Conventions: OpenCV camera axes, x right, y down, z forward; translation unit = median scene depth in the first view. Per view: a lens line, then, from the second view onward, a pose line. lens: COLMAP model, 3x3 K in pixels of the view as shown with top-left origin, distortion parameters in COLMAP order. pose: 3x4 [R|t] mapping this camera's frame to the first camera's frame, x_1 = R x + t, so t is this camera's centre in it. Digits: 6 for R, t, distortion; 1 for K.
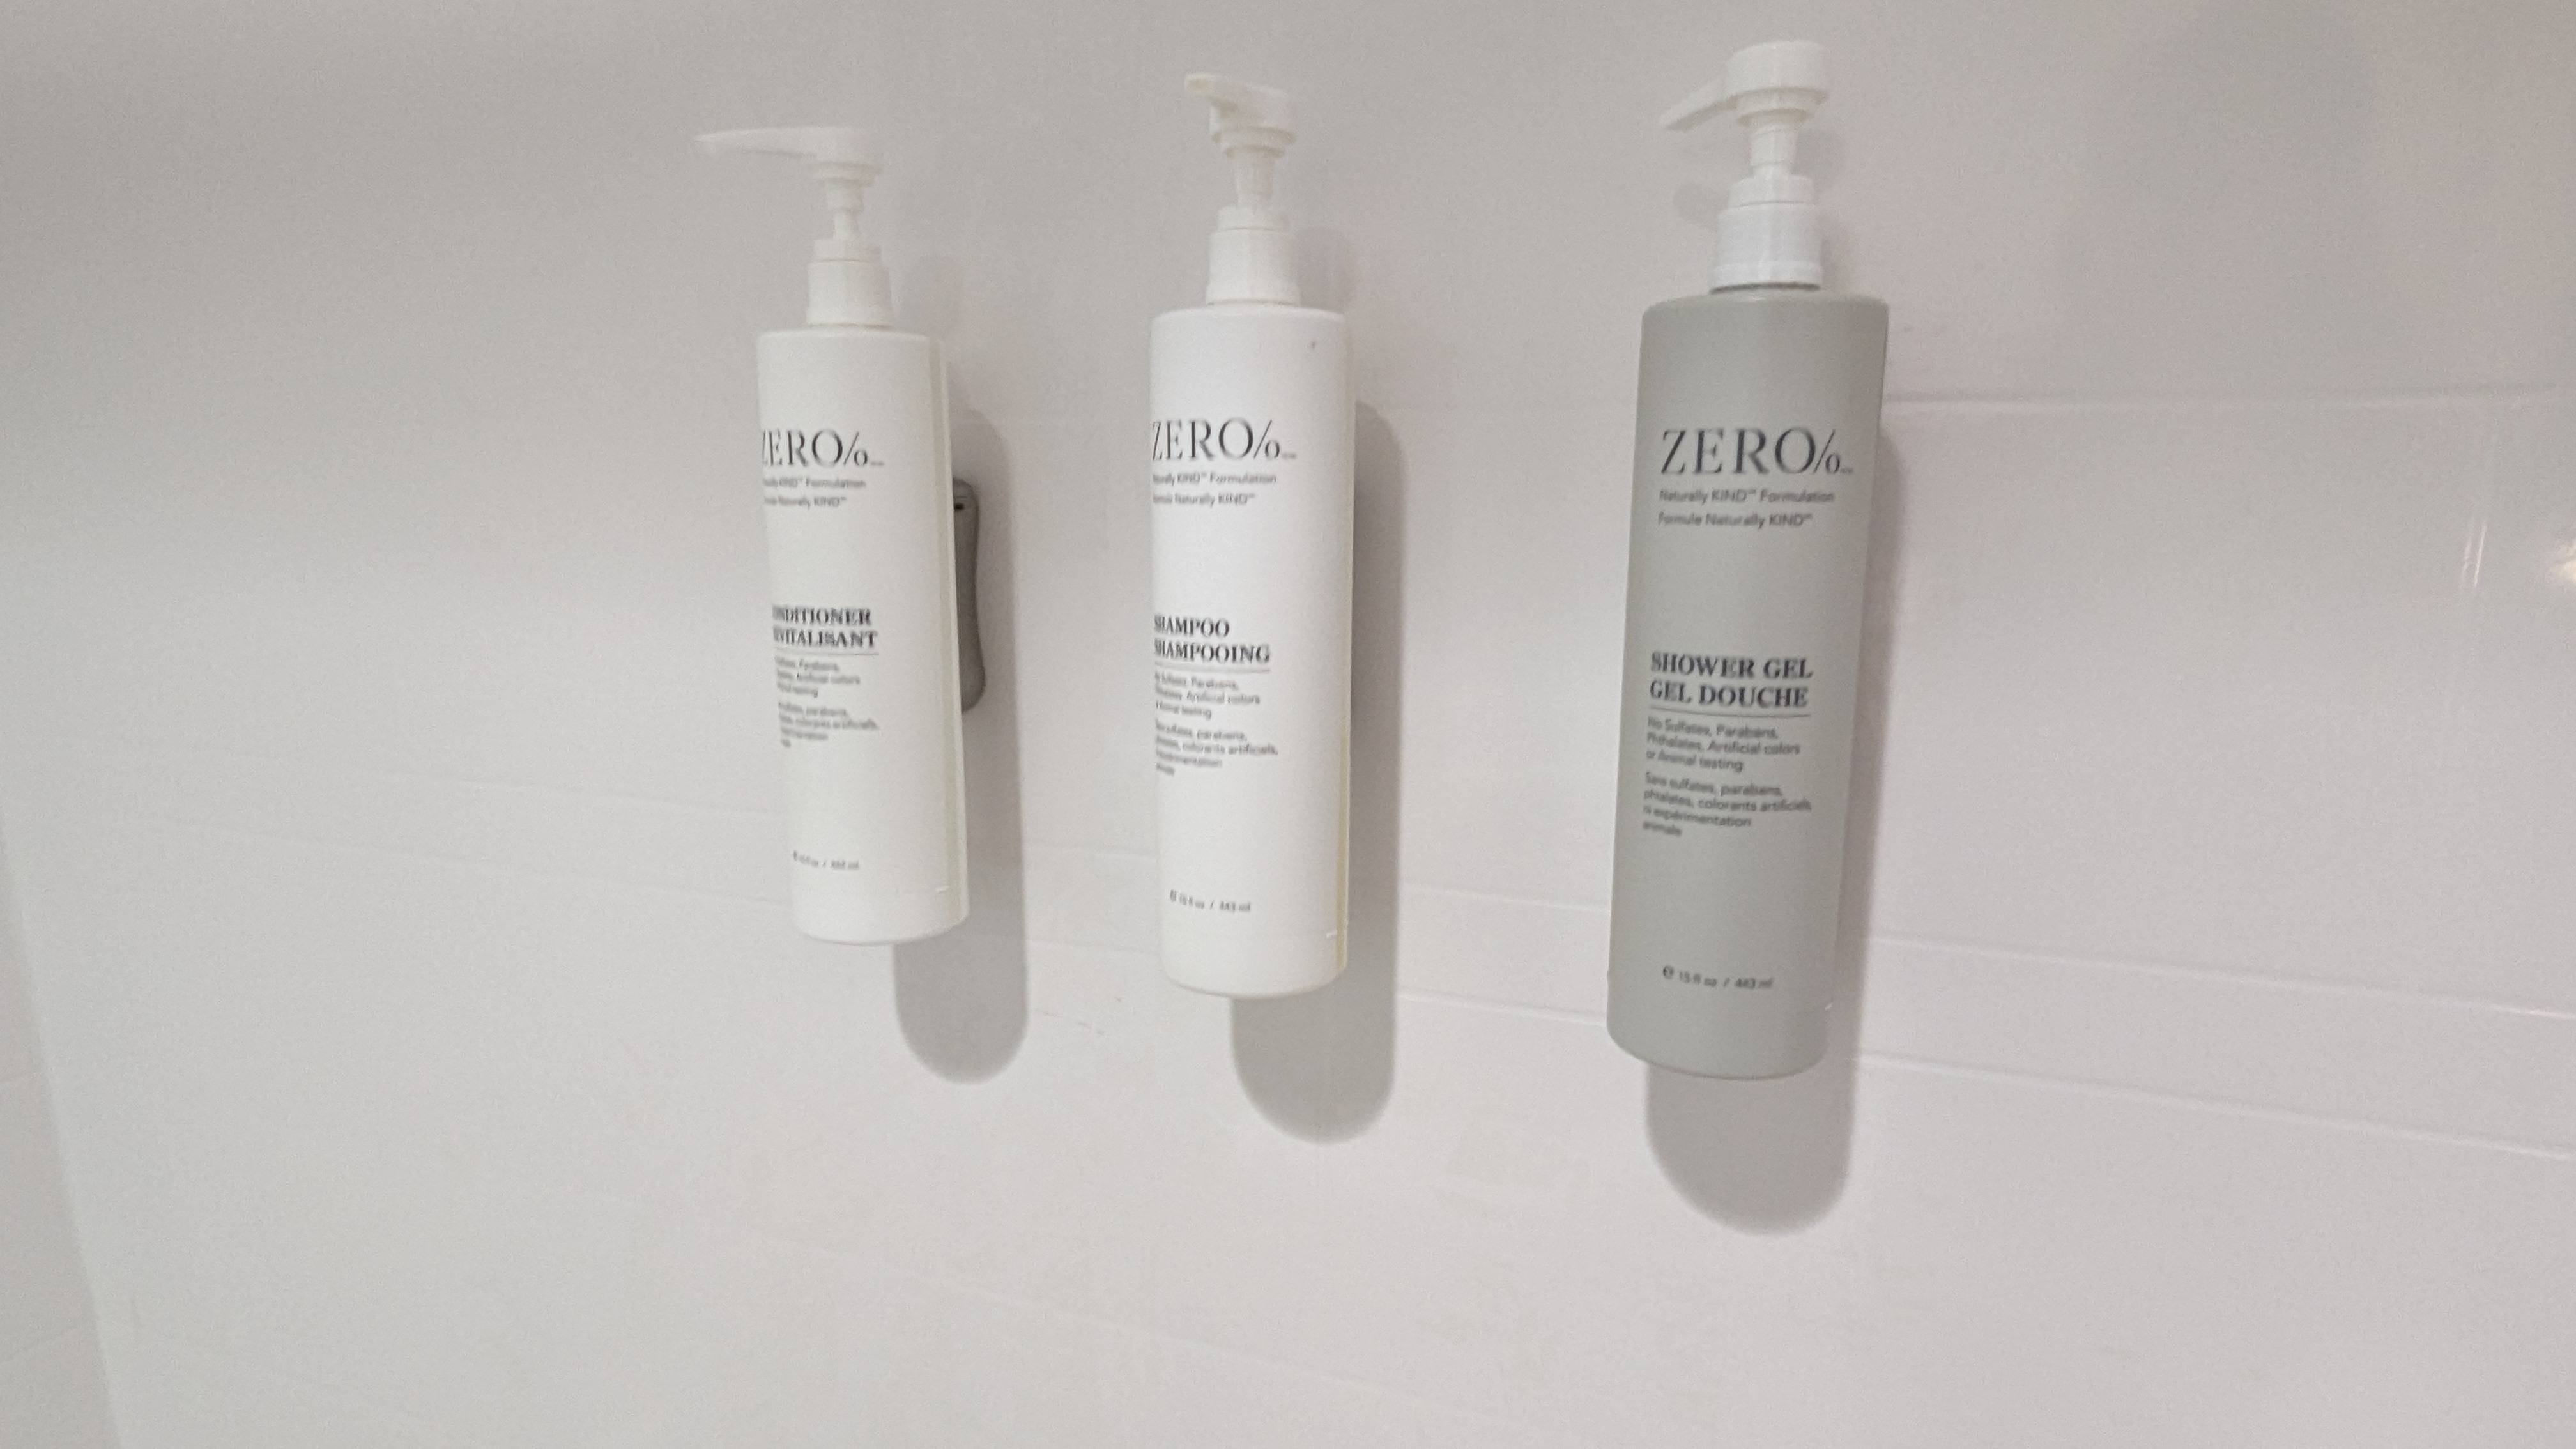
lens RADIAL K [[1443.1, 0, 1286.6], [0, 1443.1, 772.3], [0, 0, 1]] dist [-0.005944, -0.000801]
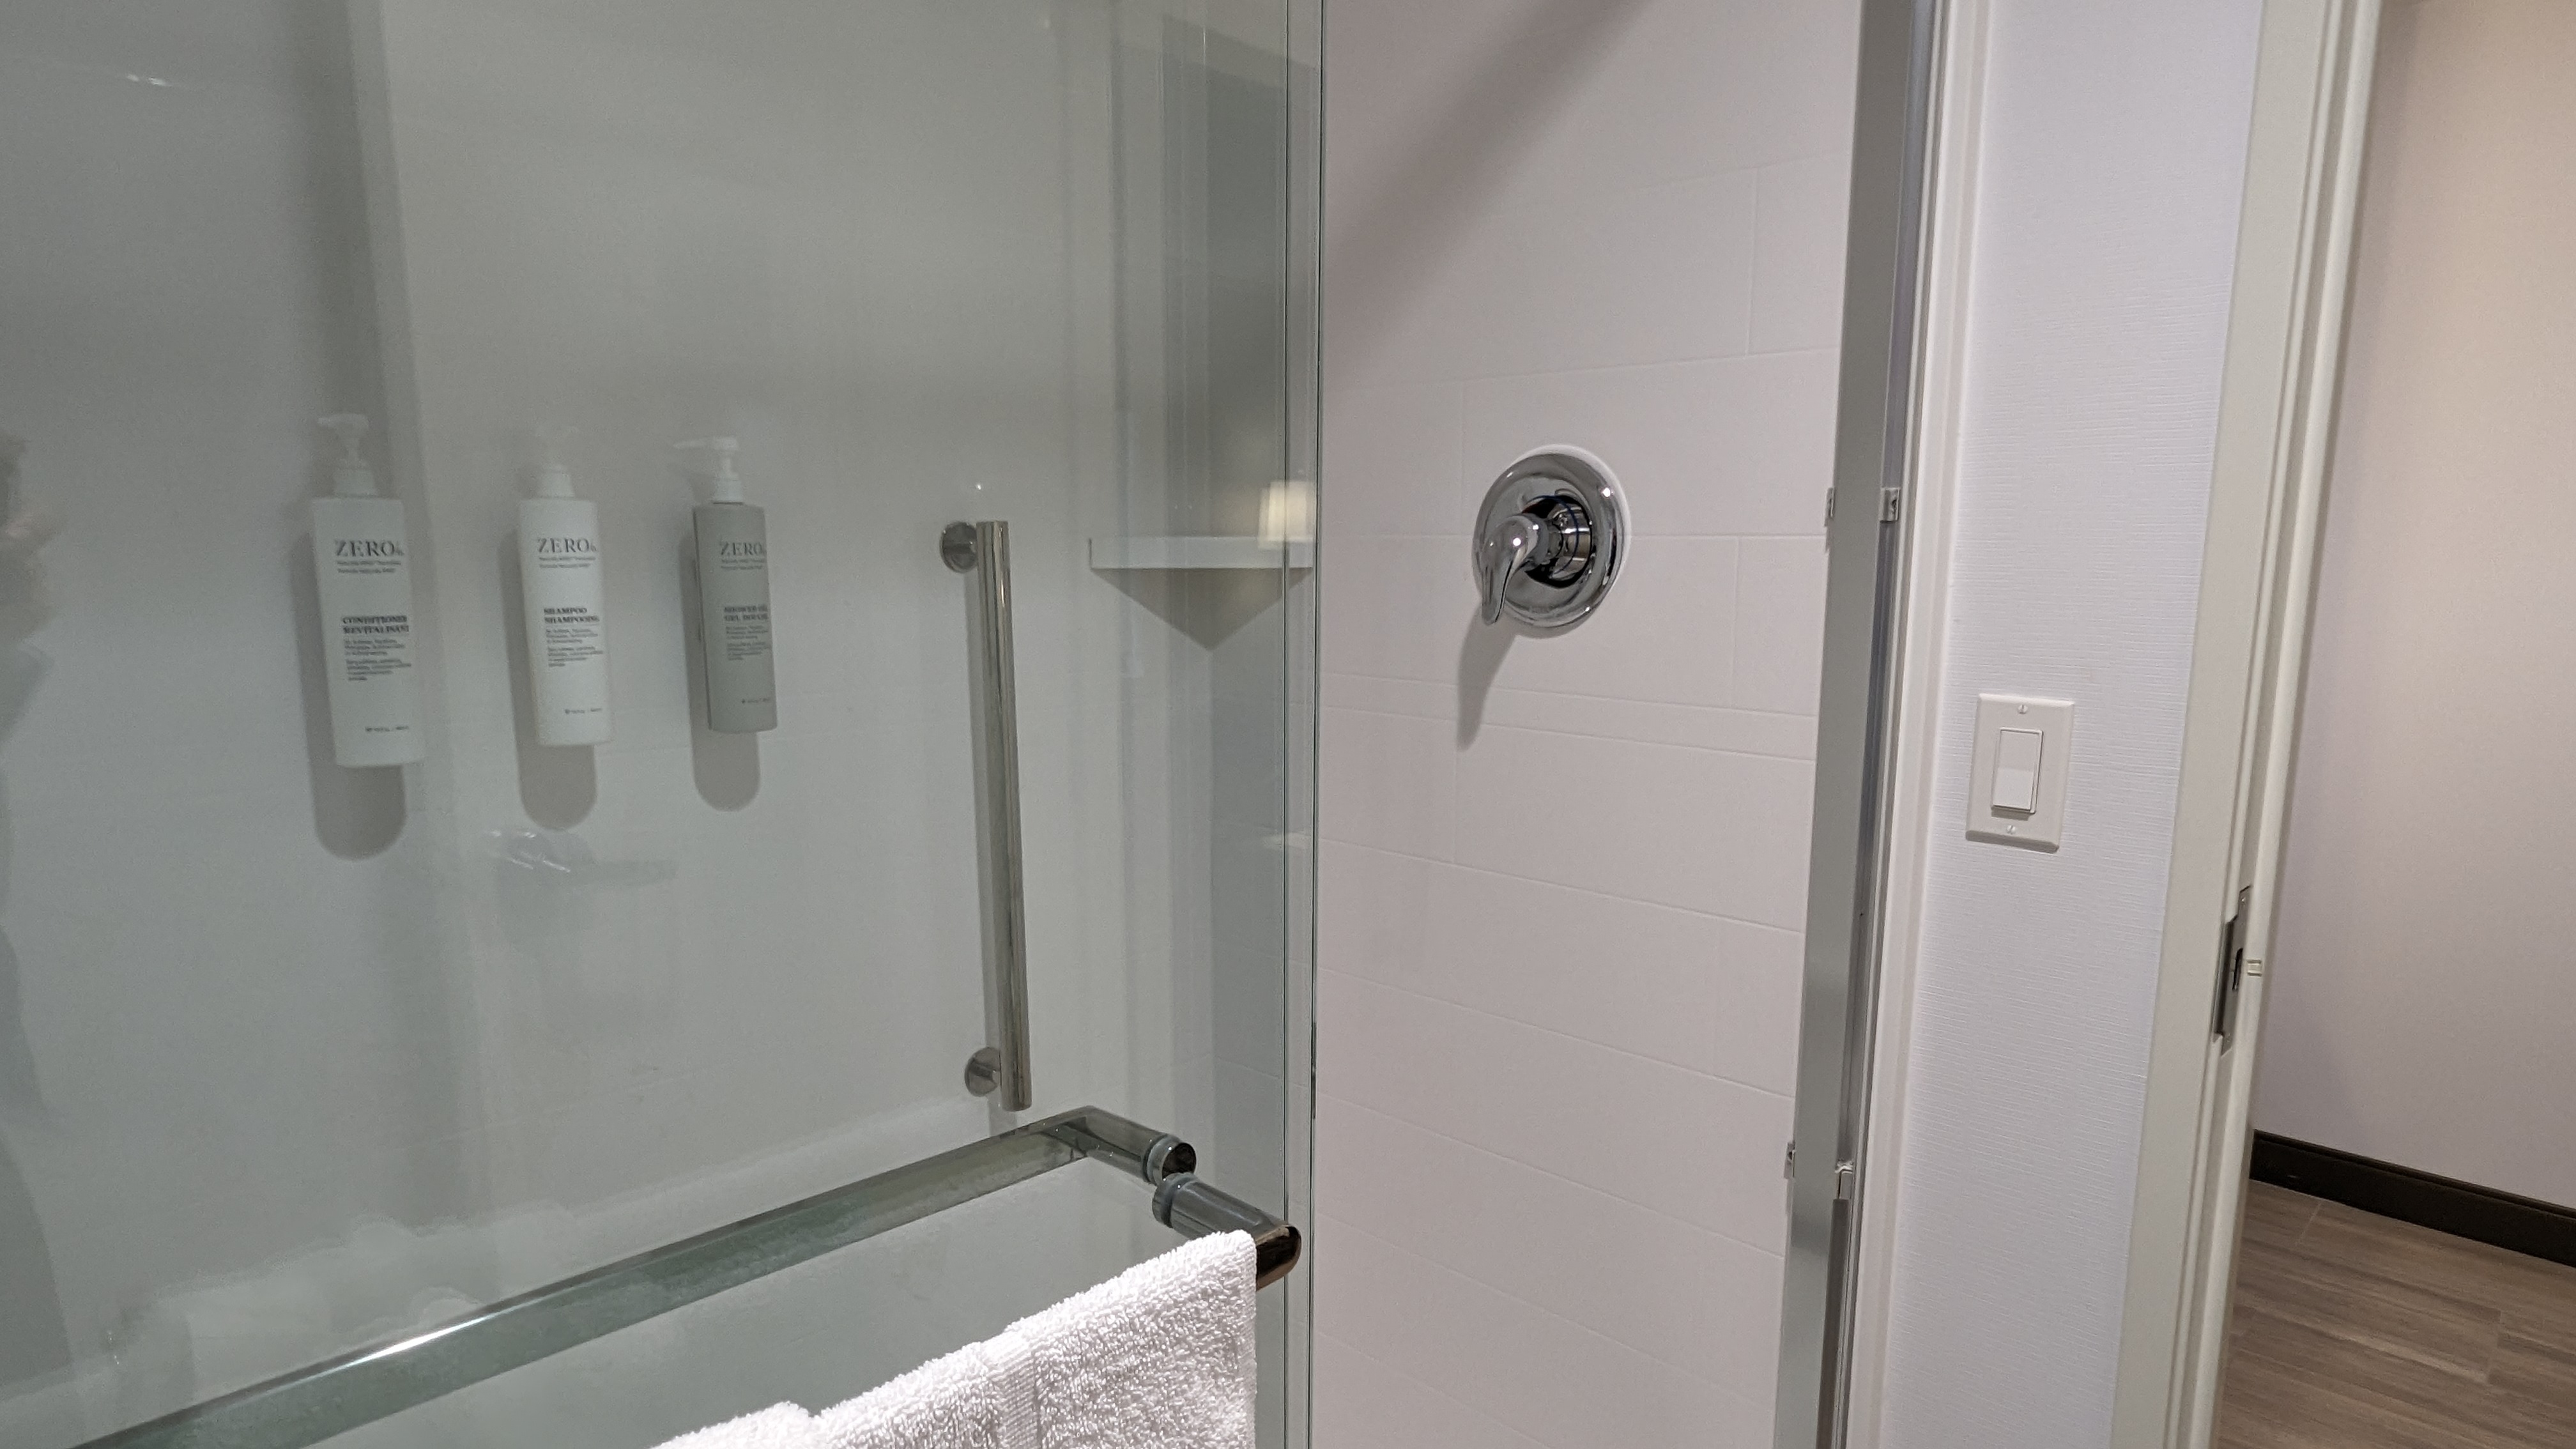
lens RADIAL K [[1443.1, 0, 1286.6], [0, 1443.1, 772.3], [0, 0, 1]] dist [-0.005944, -0.000801]
pose [[0.400230, -0.146500, 0.904629, -2.074044], [0.191148, 0.978772, 0.073938, 0.264306], [-0.896258, 0.143326, 0.419737, -1.374134]]
